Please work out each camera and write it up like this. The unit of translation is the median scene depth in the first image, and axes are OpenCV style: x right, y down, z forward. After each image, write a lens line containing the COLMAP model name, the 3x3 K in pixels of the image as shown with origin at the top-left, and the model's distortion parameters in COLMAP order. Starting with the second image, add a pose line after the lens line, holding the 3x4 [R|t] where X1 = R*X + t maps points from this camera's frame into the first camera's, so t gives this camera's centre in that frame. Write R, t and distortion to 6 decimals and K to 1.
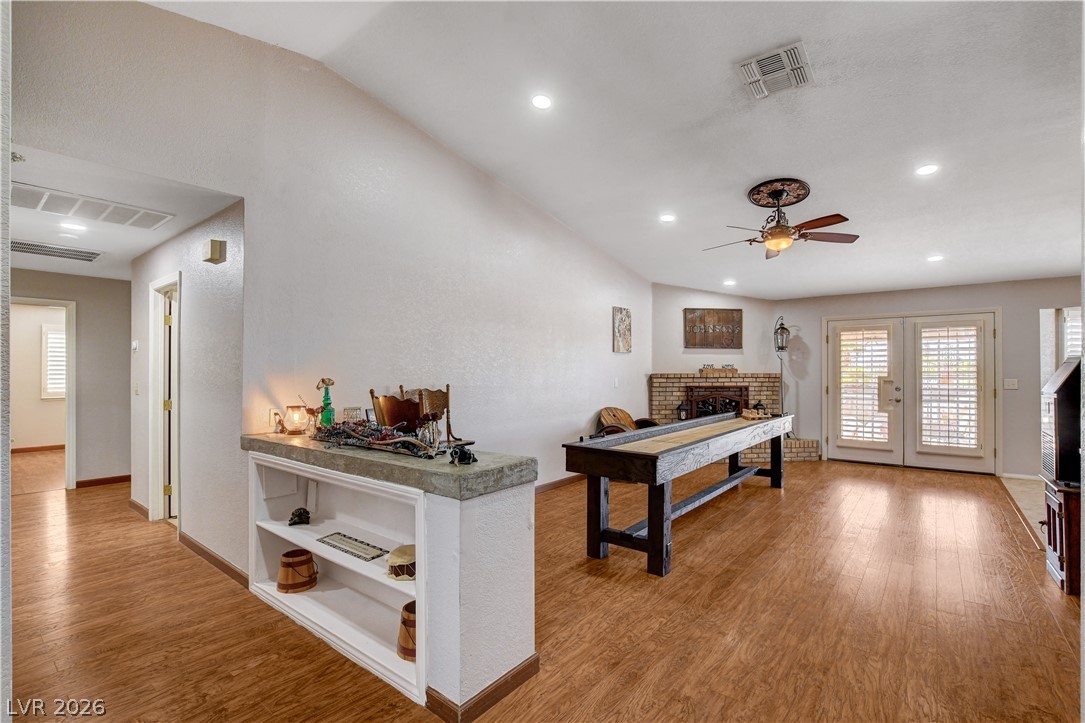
lens RADIAL K [[495.6, 0, 542.4], [0, 495.6, 366.5], [0, 0, 1]] dist [-0.019153, -0.000255]
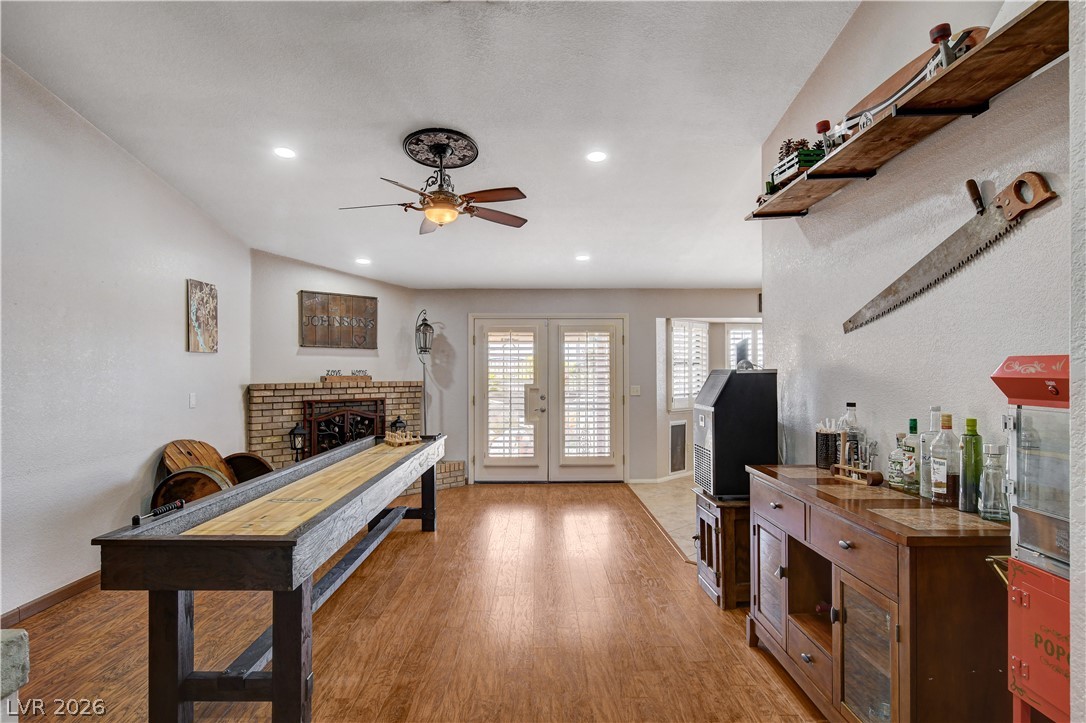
lens RADIAL K [[621.1, 0, 541.6], [0, 621.1, 368.5], [0, 0, 1]] dist [-0.008231, 0.003385]
pose [[0.778060, 0.001422, 0.628188, -0.000319], [-0.003491, 0.999992, 0.002060, -0.011759], [-0.628180, -0.003796, 0.778059, 0.121335]]
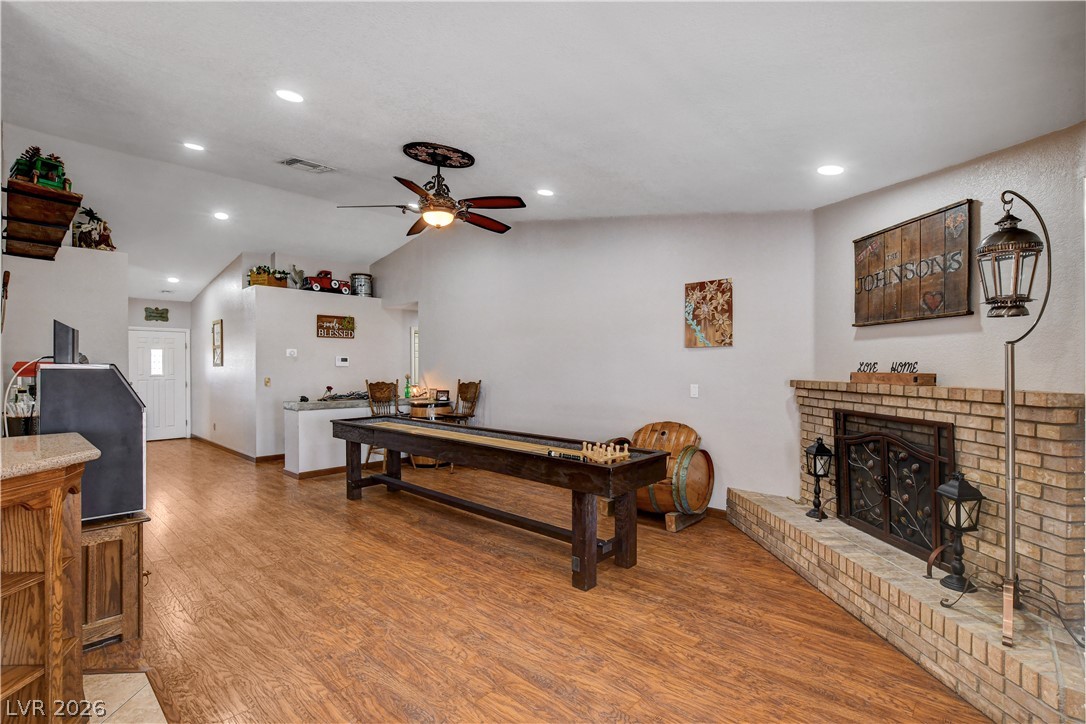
lens RADIAL K [[497.2, 0, 575.7], [0, 497.2, 361.0], [0, 0, 1]] dist [-0.013963, 0.000450]
pose [[-0.013767, -0.009417, -0.999861, 0.965387], [0.013548, 0.999862, -0.009604, -0.005740], [0.999813, -0.013679, -0.013637, 0.948934]]
